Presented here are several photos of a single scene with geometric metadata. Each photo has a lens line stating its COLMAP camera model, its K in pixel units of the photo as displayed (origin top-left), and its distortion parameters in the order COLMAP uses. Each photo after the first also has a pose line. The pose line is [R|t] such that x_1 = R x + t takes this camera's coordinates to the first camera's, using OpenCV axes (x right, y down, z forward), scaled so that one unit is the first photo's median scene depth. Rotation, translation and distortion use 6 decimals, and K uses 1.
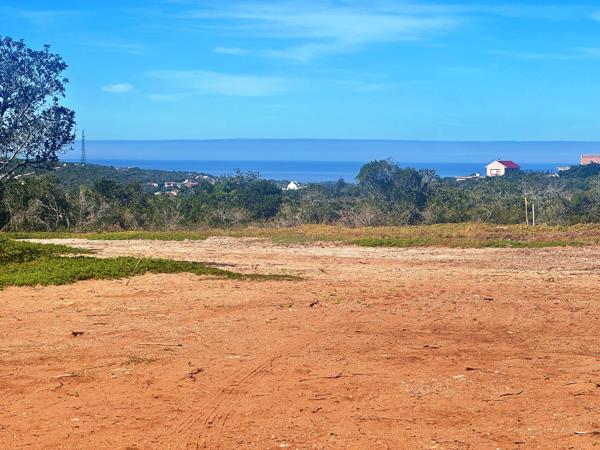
lens RADIAL K [[2089.1, 0, 300.0], [0, 2089.1, 225.0], [0, 0, 1]] dist [0.213655, -1.465022]
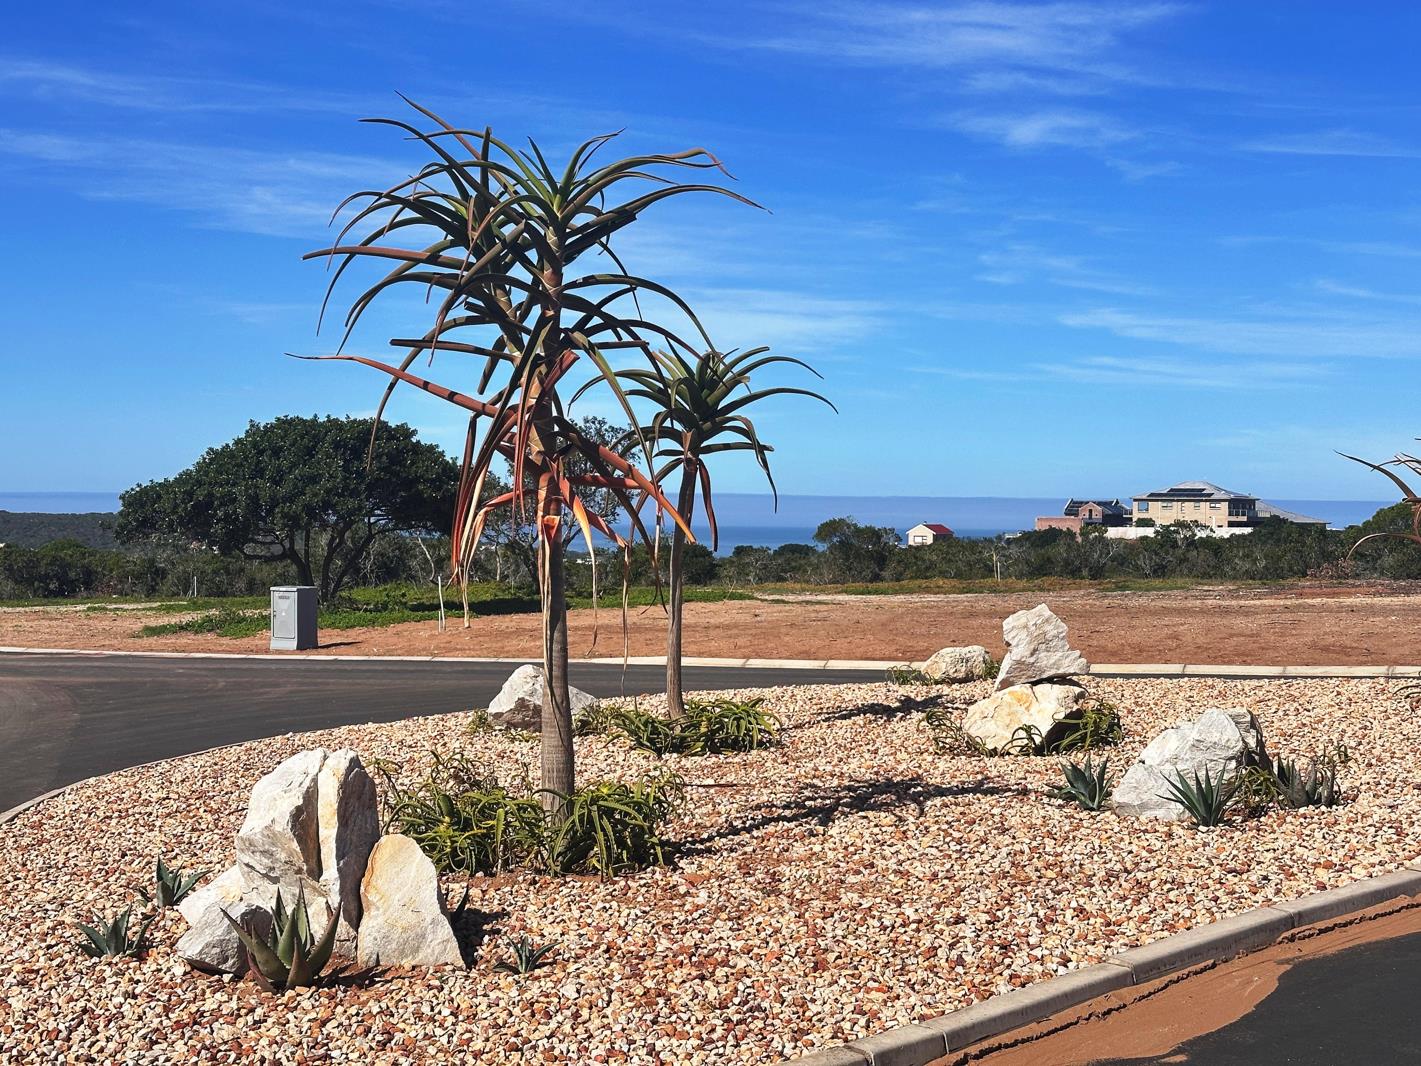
lens RADIAL K [[4947.8, 0, 710.5], [0, 4947.8, 533.0], [0, 0, 1]] dist [0.213655, -1.465022]
pose [[0.997665, 0.001420, 0.068285, -0.161983], [0.000686, 0.999525, -0.030818, 0.042279], [-0.068296, 0.030793, 0.997190, -1.163421]]
